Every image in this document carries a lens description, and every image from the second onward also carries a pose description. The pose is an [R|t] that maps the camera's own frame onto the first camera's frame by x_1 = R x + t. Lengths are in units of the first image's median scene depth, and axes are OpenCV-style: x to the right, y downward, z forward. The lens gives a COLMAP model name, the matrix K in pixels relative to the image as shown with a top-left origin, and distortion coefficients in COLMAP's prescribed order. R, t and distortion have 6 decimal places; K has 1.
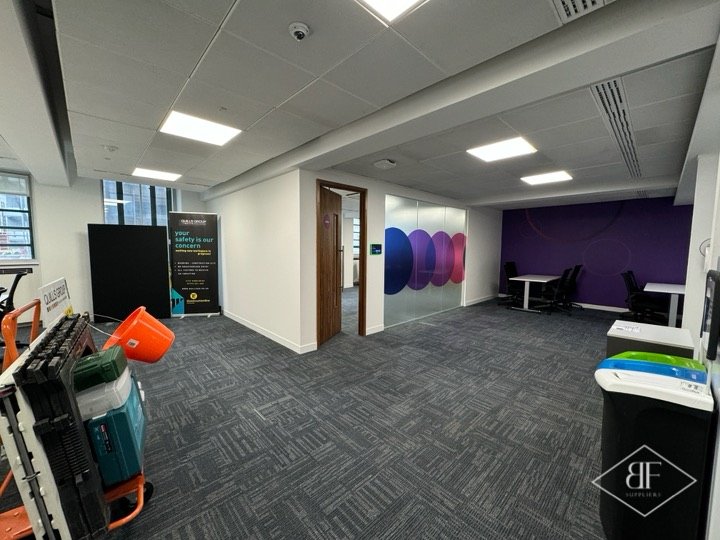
lens RADIAL K [[283.8, 0, 360.6], [0, 283.8, 270.6], [0, 0, 1]] dist [-0.001800, -0.000120]
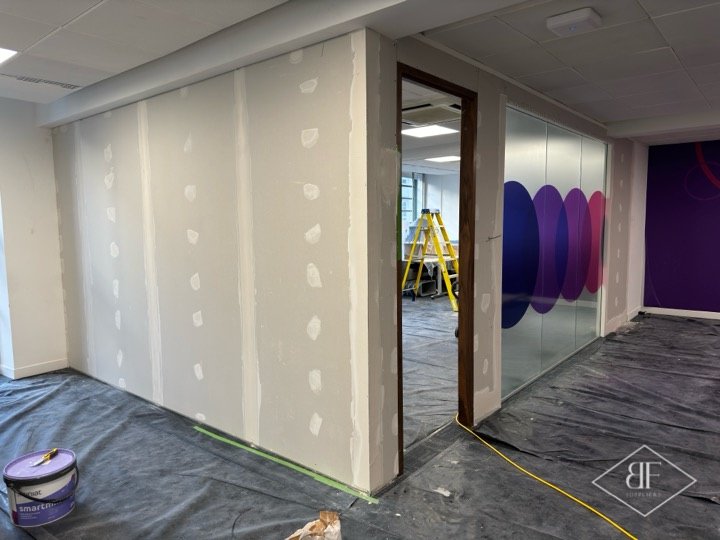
lens RADIAL K [[510.5, 0, 364.9], [0, 510.5, 277.4], [0, 0, 1]] dist [0.012991, 0.000496]
pose [[0.991669, -0.038031, 0.123067, -0.221387], [0.034832, 0.999000, 0.028042, -0.028807], [-0.124011, -0.023522, 0.992002, 0.204980]]
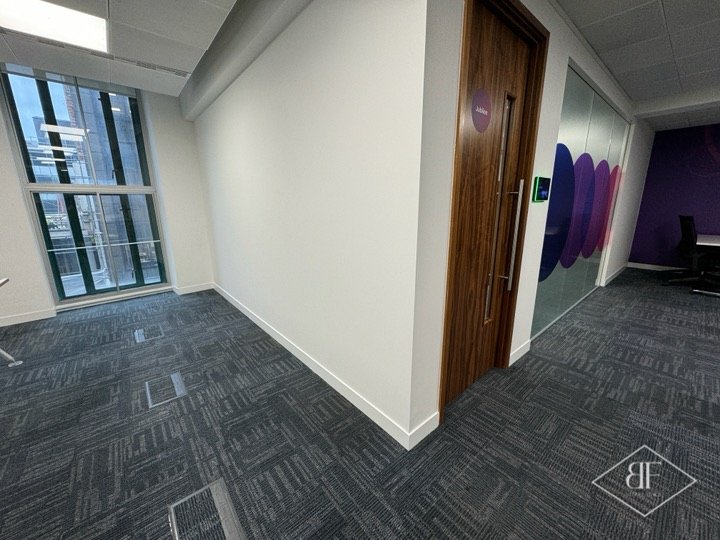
lens RADIAL K [[283.8, 0, 359.0], [0, 283.8, 268.8], [0, 0, 1]] dist [-0.001800, -0.000120]
pose [[0.997777, -0.004148, -0.066510, -0.188745], [0.013656, 0.989606, 0.143154, -0.016174], [0.065225, -0.143744, 0.987463, 0.466299]]
